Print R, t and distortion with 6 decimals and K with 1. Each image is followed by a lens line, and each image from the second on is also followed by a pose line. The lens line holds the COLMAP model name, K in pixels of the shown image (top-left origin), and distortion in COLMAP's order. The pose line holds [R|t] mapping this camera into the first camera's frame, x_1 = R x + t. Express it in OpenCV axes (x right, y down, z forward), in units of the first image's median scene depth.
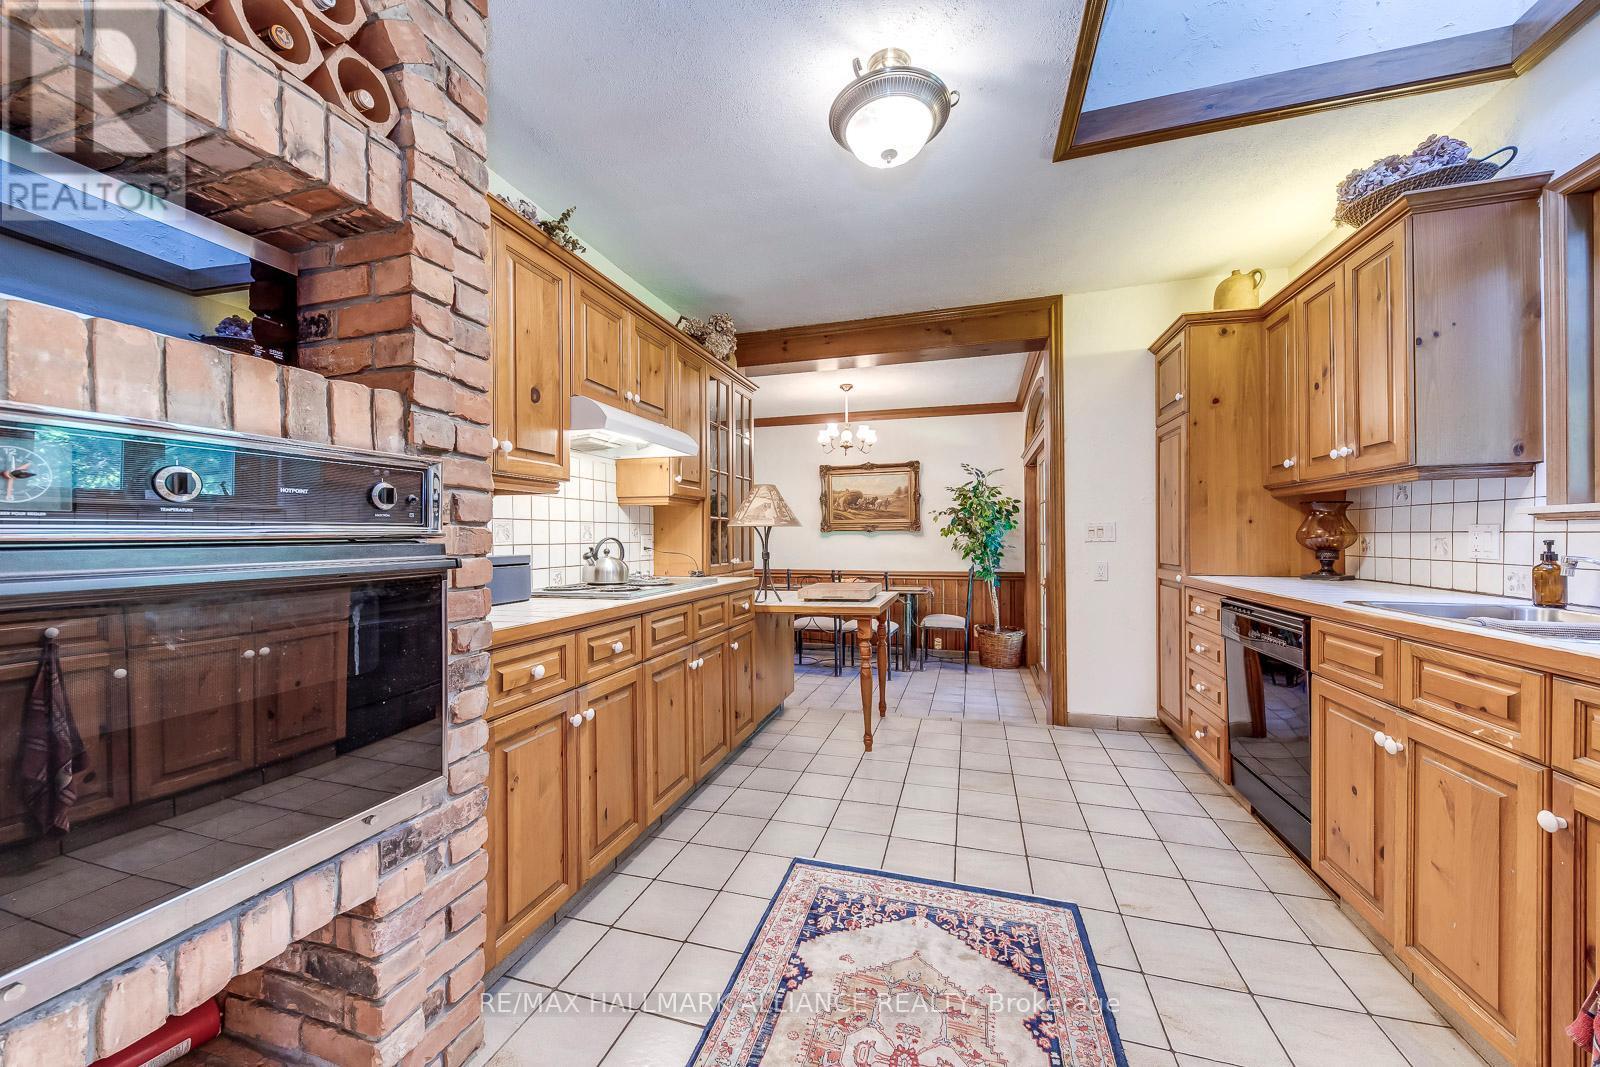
lens RADIAL K [[591.5, 0, 786.1], [0, 591.5, 536.1], [0, 0, 1]] dist [-0.000389, -0.000212]
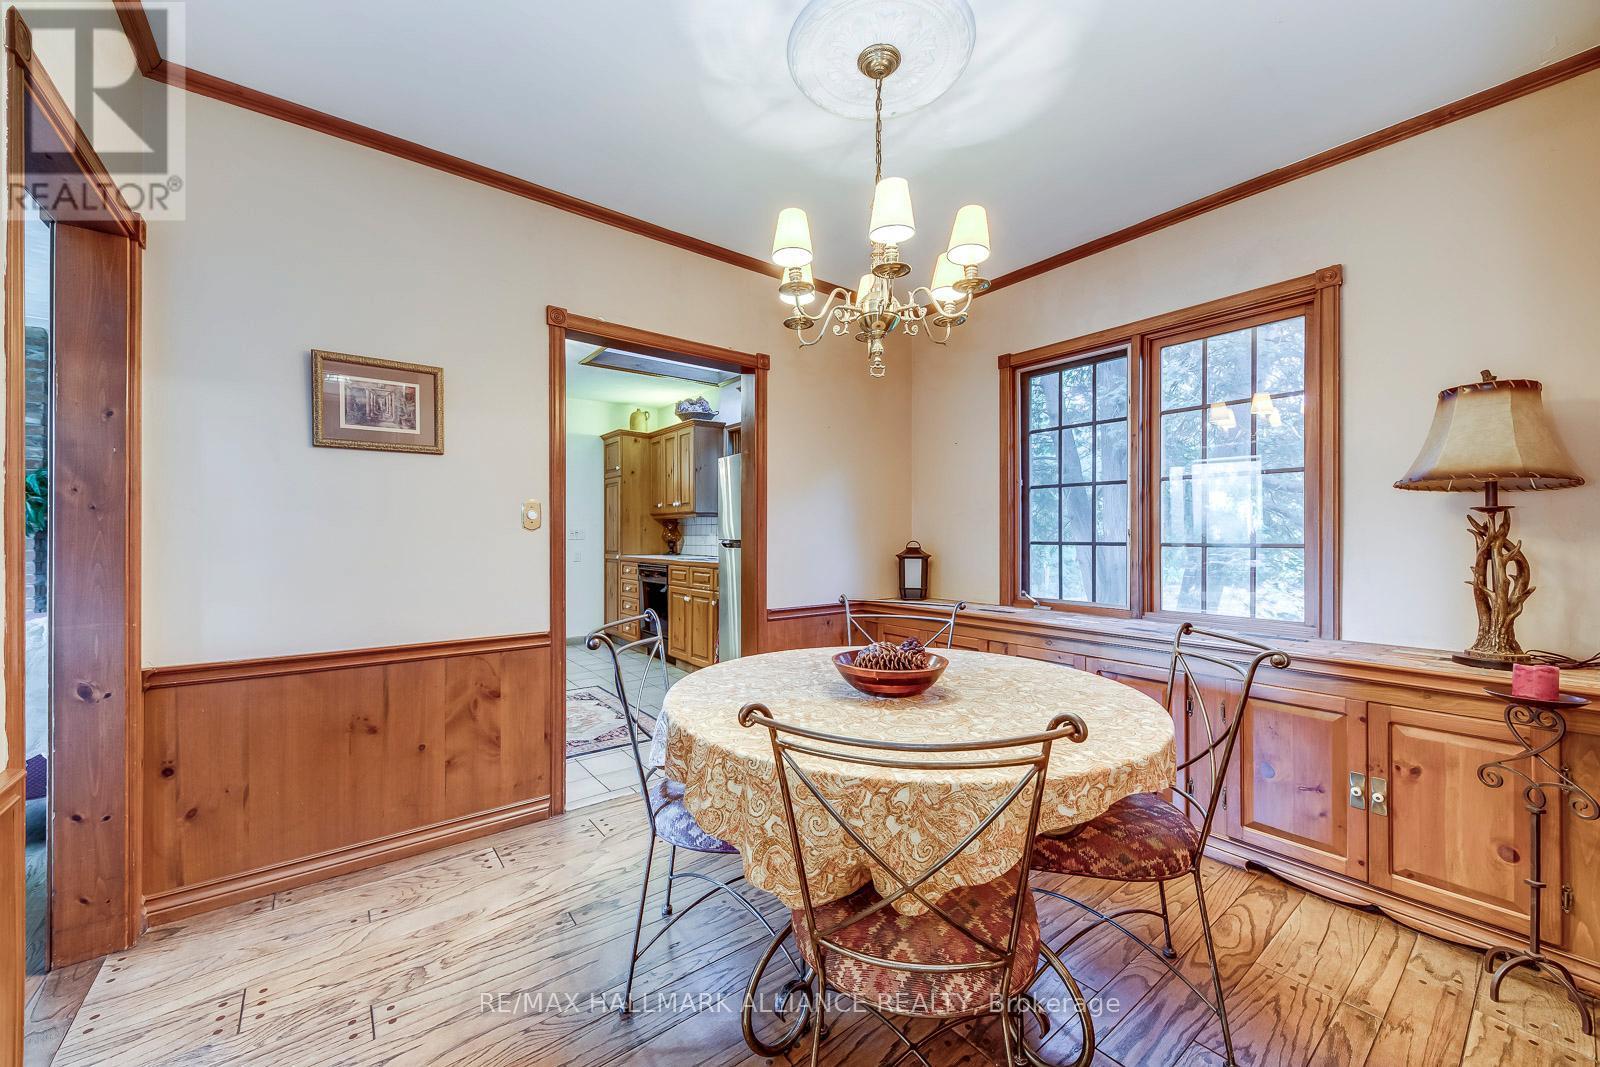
lens RADIAL K [[591.5, 0, 786.1], [0, 591.5, 536.1], [0, 0, 1]] dist [-0.000389, -0.000212]
pose [[0.588958, 0.004029, 0.808153, -0.709016], [-0.001528, 0.999991, -0.003872, 0.006371], [-0.808162, 0.001046, 0.588959, -0.743160]]
